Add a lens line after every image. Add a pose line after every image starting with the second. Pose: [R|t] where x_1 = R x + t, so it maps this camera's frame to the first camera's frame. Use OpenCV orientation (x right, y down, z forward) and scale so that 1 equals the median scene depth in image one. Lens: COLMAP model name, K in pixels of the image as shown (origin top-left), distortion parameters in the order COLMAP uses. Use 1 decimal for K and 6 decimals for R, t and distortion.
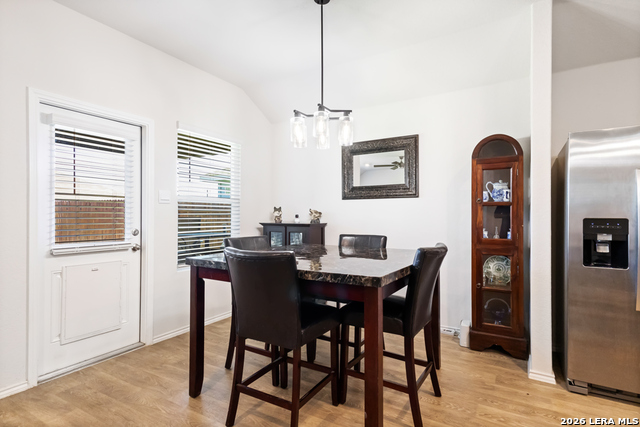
lens RADIAL K [[318.8, 0, 320.8], [0, 318.8, 213.7], [0, 0, 1]] dist [-0.001268, 0.003113]
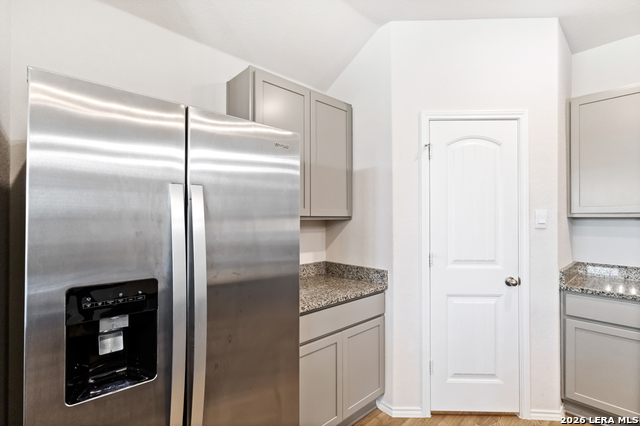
lens RADIAL K [[300.0, 0, 316.6], [0, 300.0, 217.8], [0, 0, 1]] dist [-0.002375, 0.002951]
pose [[0.285473, 0.005447, 0.958371, 0.437892], [-0.005806, 0.999975, -0.003954, -0.058123], [-0.958369, -0.004436, 0.285498, 0.470150]]
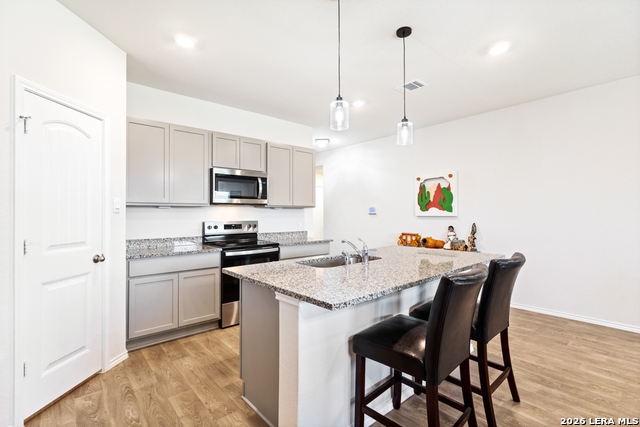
lens RADIAL K [[300.0, 0, 323.8], [0, 300.0, 210.9], [0, 0, 1]] dist [-0.002375, 0.002951]
pose [[-0.952929, 0.009632, 0.303040, 0.408514], [0.005209, 0.999868, -0.015400, -0.024733], [-0.303148, -0.013097, -0.952853, 0.857655]]
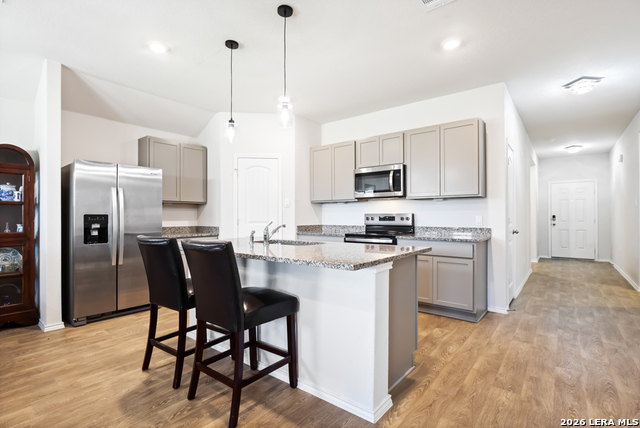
lens RADIAL K [[318.8, 0, 319.3], [0, 318.8, 213.0], [0, 0, 1]] dist [-0.001268, 0.003113]
pose [[0.137810, 0.011262, 0.990395, -0.464927], [-0.002158, 0.999936, -0.011071, 0.017826], [-0.990456, -0.000612, 0.137826, -0.298961]]
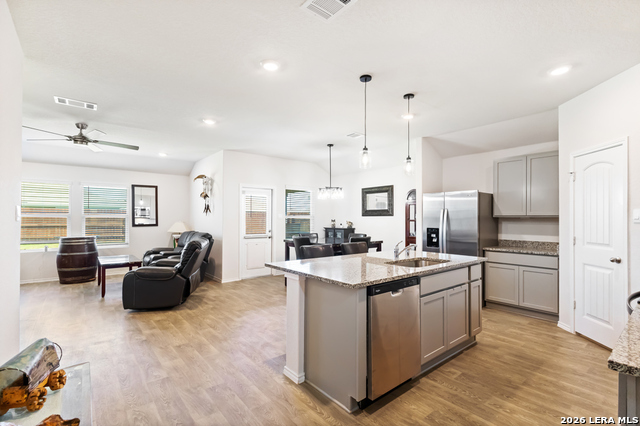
lens RADIAL K [[300.0, 0, 319.9], [0, 300.0, 218.2], [0, 0, 1]] dist [-0.002375, 0.002951]
pose [[0.937147, 0.002851, -0.348923, 0.684031], [-0.002001, 0.999994, 0.002795, -0.053445], [0.348929, -0.001921, 0.937147, -1.199024]]
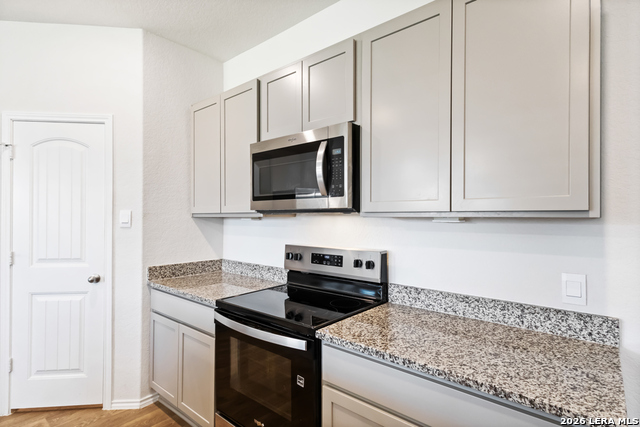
lens RADIAL K [[334.2, 0, 322.3], [0, 334.2, 212.8], [0, 0, 1]] dist [0.008617, -0.001715]
pose [[0.168941, 0.011935, 0.985554, 0.534576], [-0.006399, 0.999919, -0.011012, -0.070460], [-0.985605, -0.004446, 0.169004, -0.541580]]
